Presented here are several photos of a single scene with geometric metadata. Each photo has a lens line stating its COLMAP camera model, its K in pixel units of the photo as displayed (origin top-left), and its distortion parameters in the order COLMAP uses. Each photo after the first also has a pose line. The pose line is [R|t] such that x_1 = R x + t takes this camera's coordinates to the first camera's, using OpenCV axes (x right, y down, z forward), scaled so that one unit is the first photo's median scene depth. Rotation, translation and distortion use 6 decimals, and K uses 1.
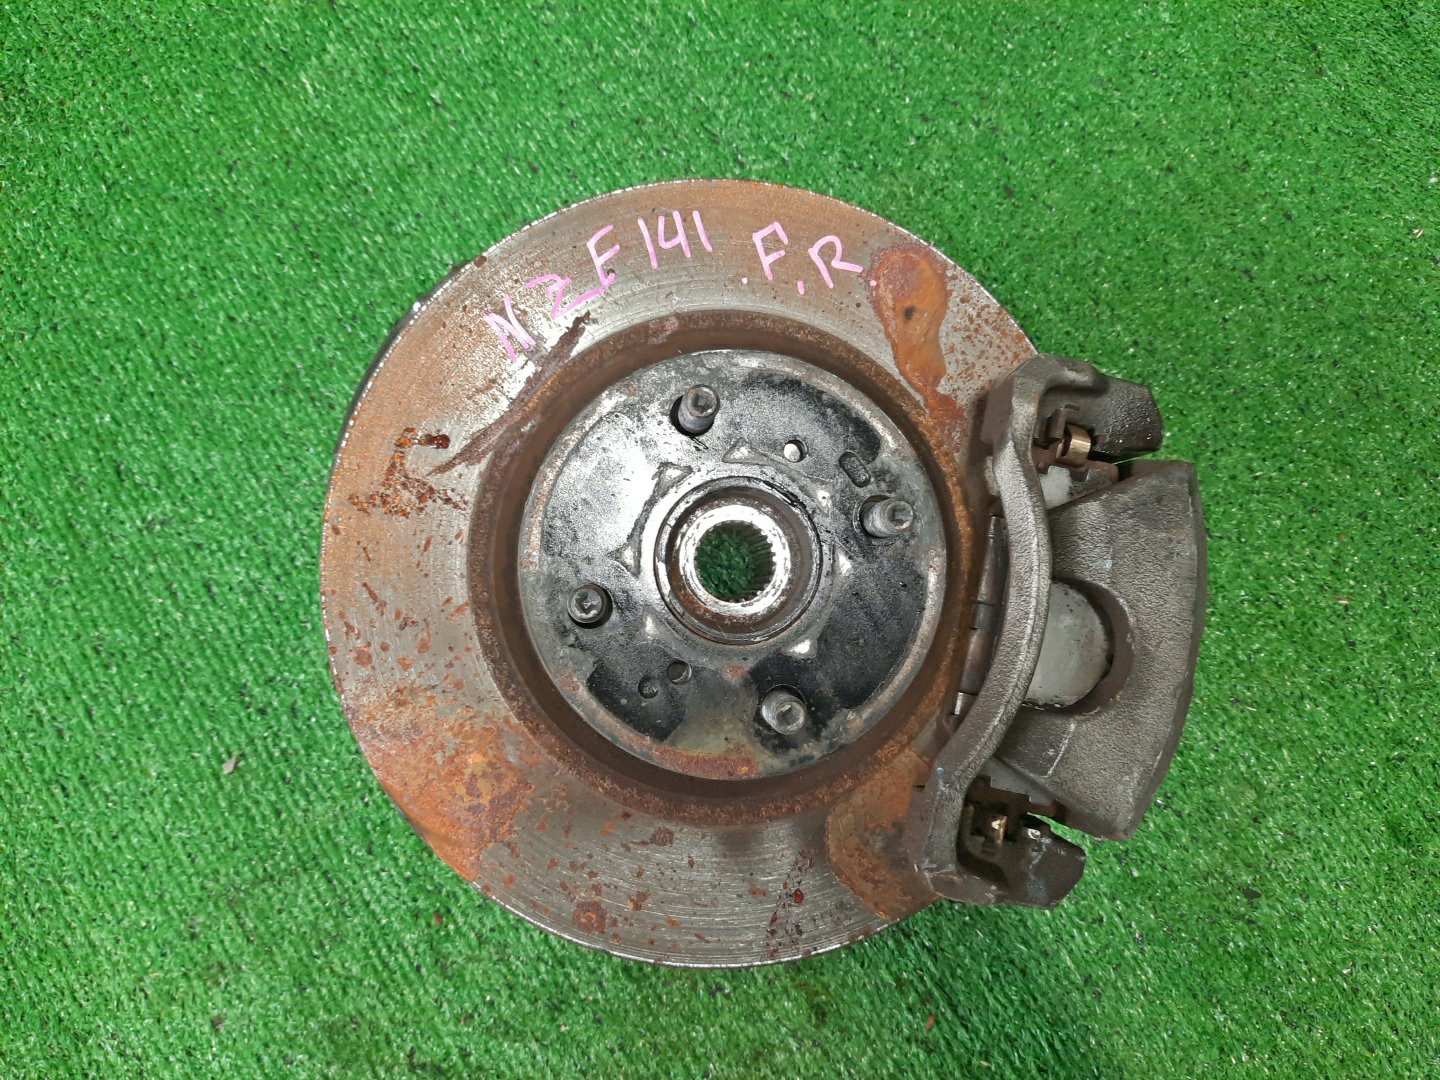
lens RADIAL K [[1060.7, 0, 720.0], [0, 1060.7, 540.0], [0, 0, 1]] dist [0.006183, -0.034684]
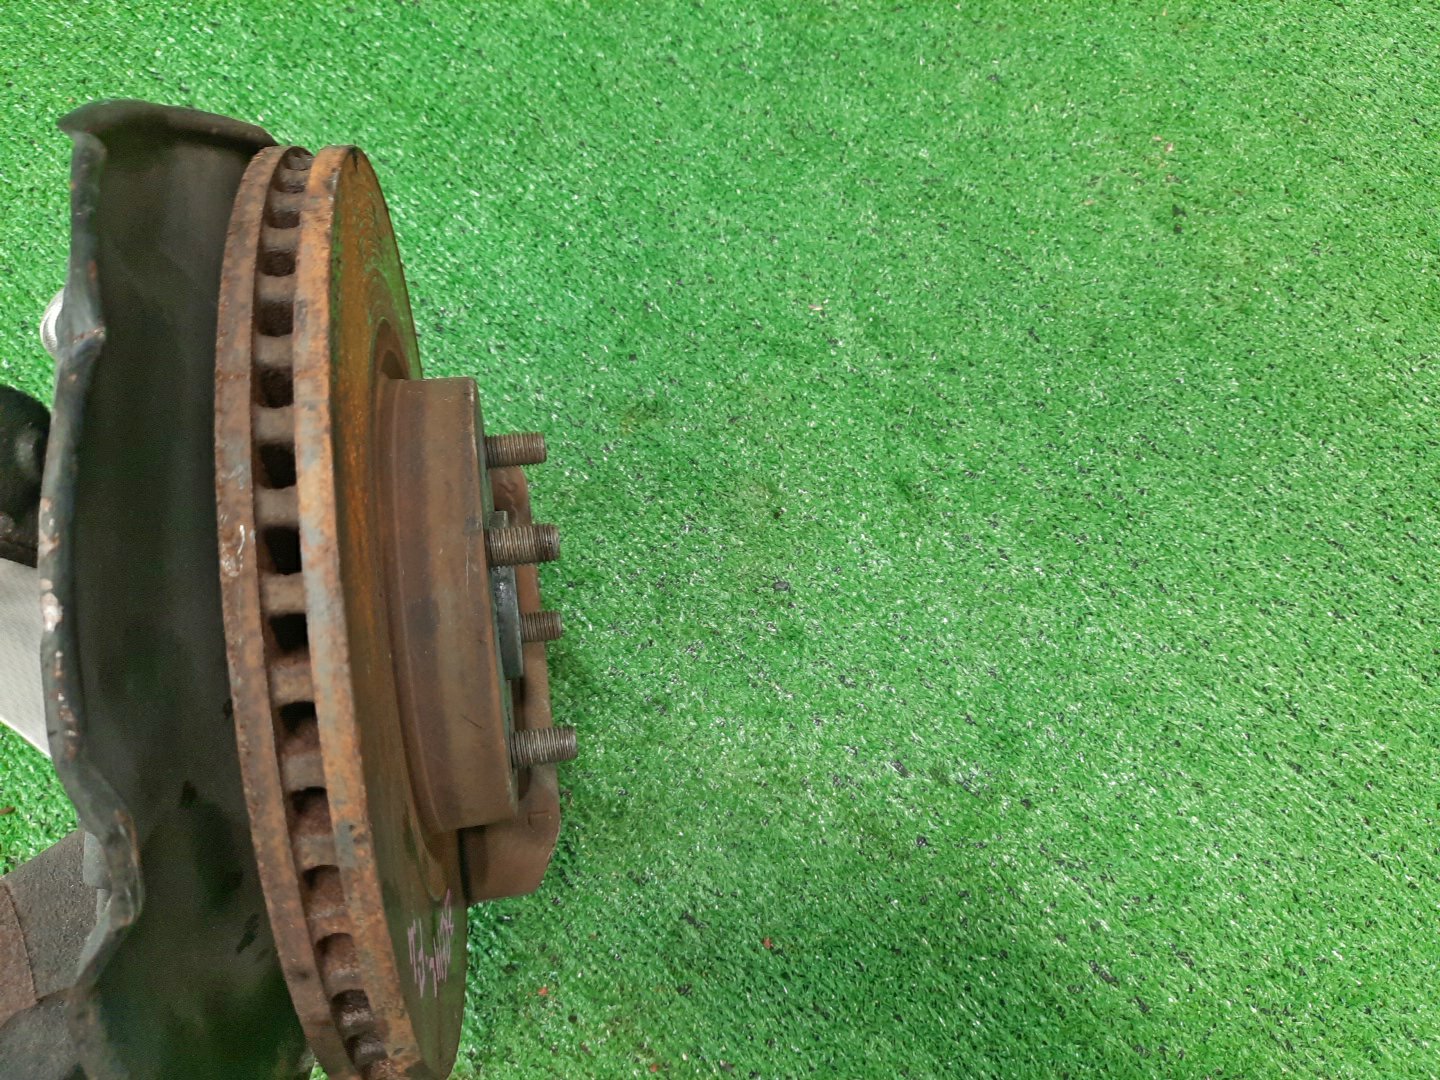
lens RADIAL K [[1060.7, 0, 720.0], [0, 1060.7, 540.0], [0, 0, 1]] dist [0.006183, -0.034684]
pose [[0.957133, -0.284884, 0.052321, 0.393654], [0.288167, 0.954818, -0.072674, 0.350816], [-0.029254, 0.084635, 0.995982, -0.048256]]
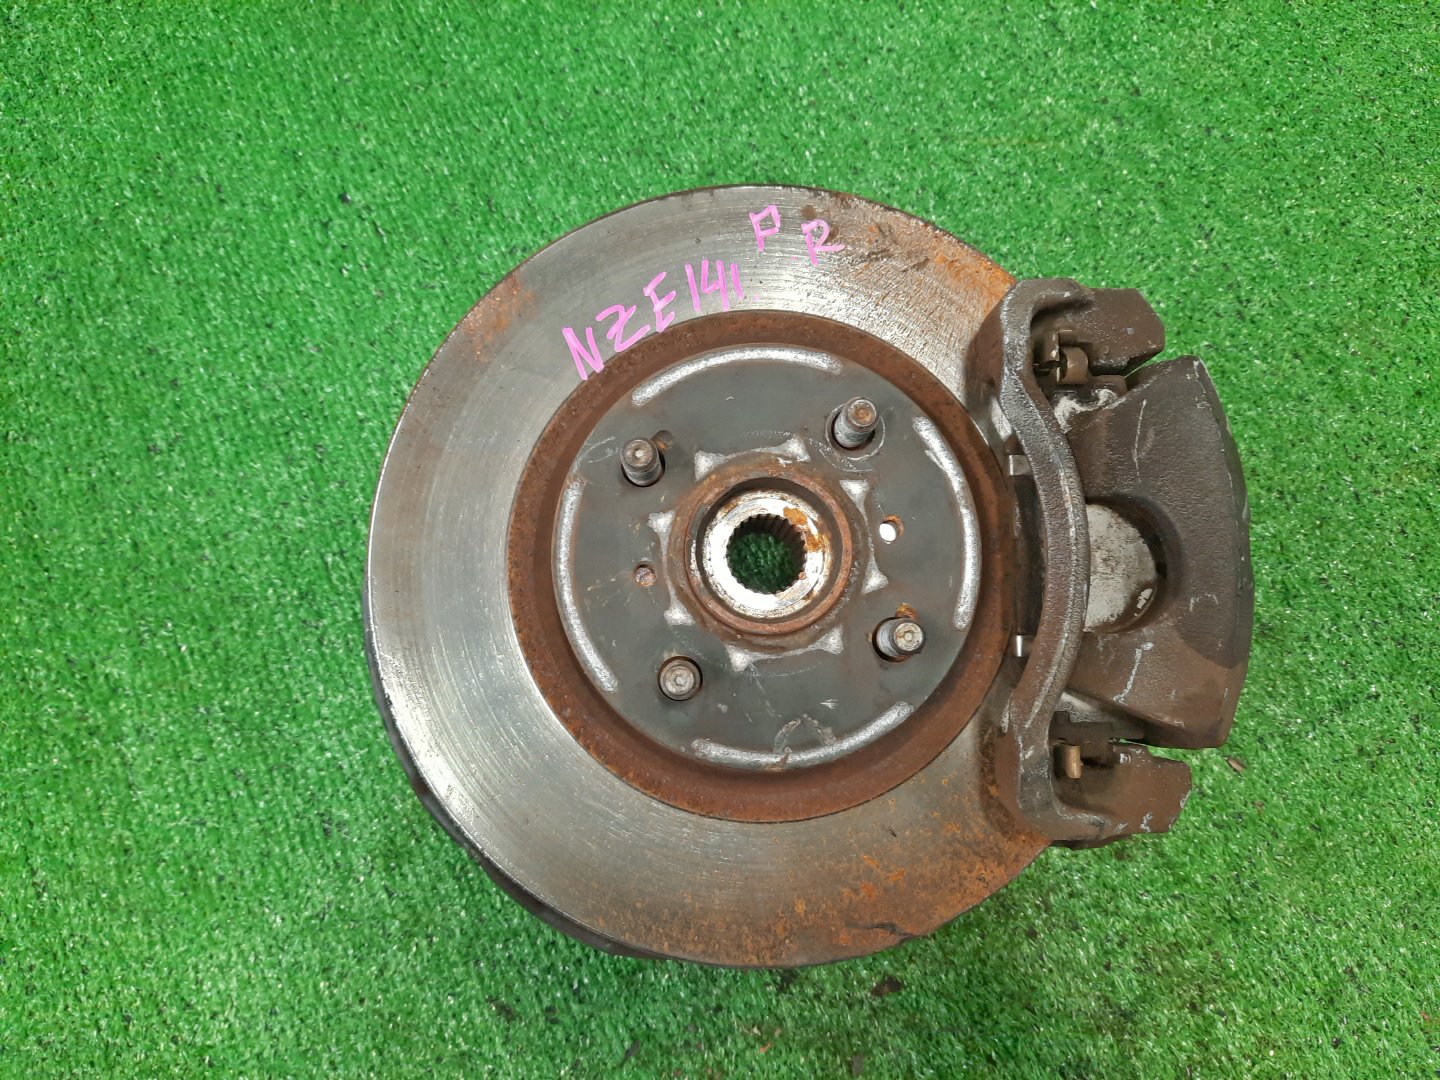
lens RADIAL K [[1060.7, 0, 720.0], [0, 1060.7, 540.0], [0, 0, 1]] dist [0.006183, -0.034684]
pose [[0.991430, 0.101415, -0.082347, -0.196435], [-0.108351, 0.990502, -0.084655, 0.358712], [0.072980, 0.092852, 0.993002, -0.069490]]
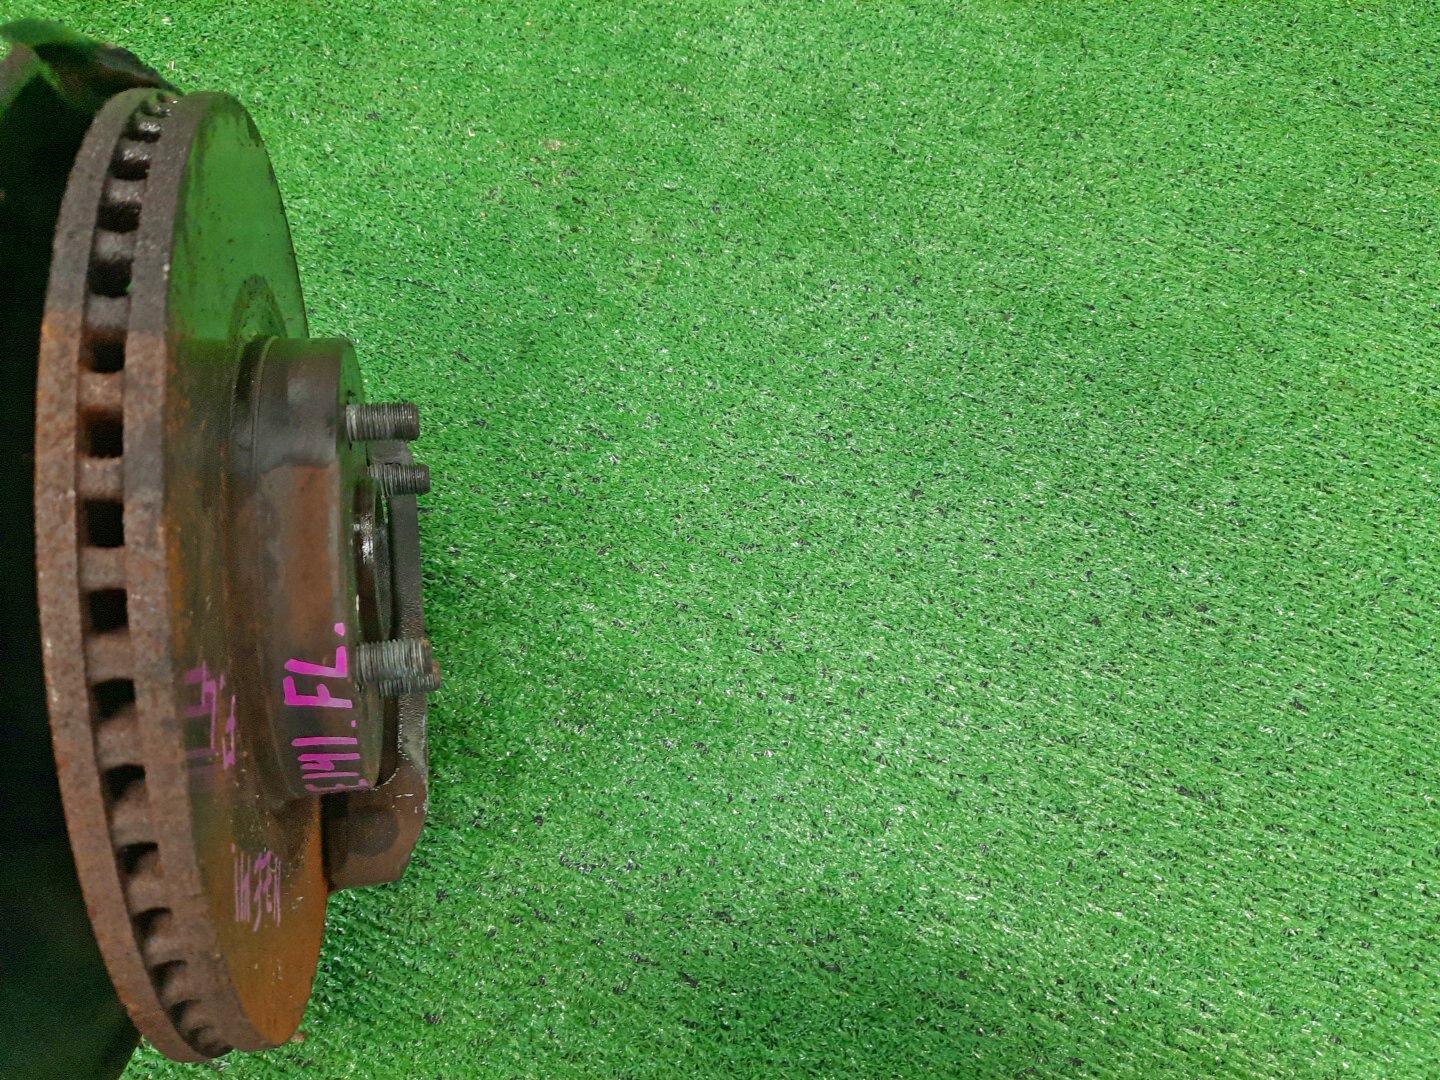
lens RADIAL K [[1060.7, 0, 720.0], [0, 1060.7, 540.0], [0, 0, 1]] dist [0.006183, -0.034684]
pose [[0.810850, -0.538904, 0.228265, 0.695470], [0.558759, 0.828856, -0.028021, 0.501579], [-0.174099, 0.150266, 0.973196, -0.061464]]
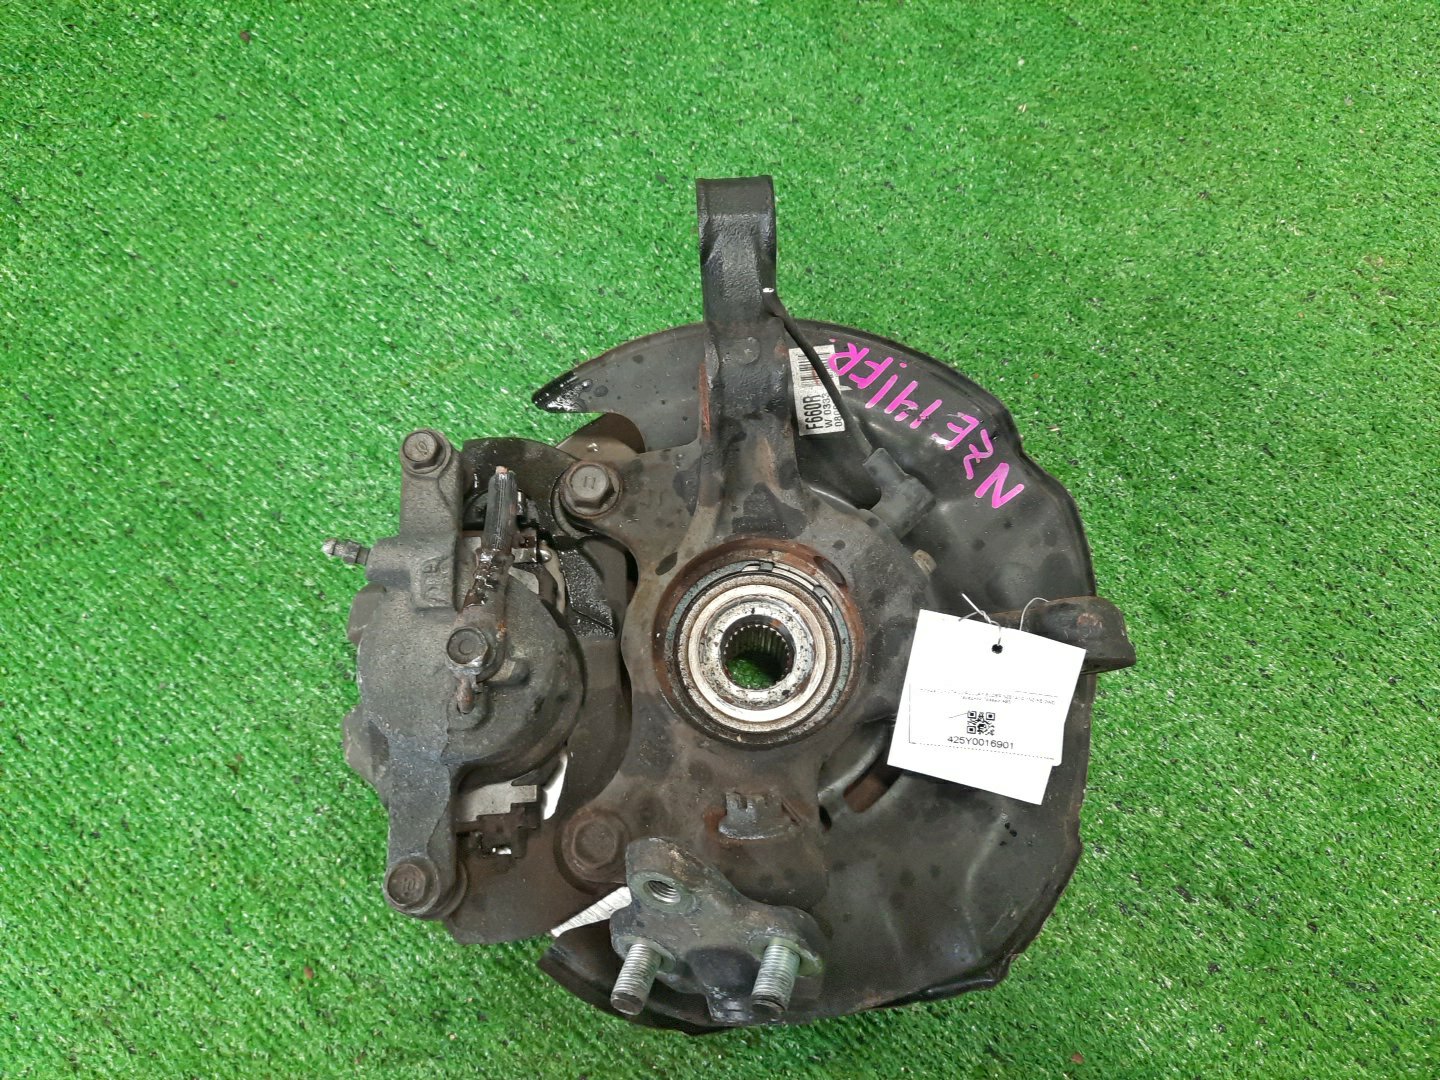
lens RADIAL K [[1060.7, 0, 720.0], [0, 1060.7, 540.0], [0, 0, 1]] dist [0.006183, -0.034684]
pose [[0.950009, -0.306322, 0.060415, 0.168032], [0.310921, 0.945818, -0.093576, 0.169874], [-0.028477, 0.107682, 0.993777, -0.070188]]
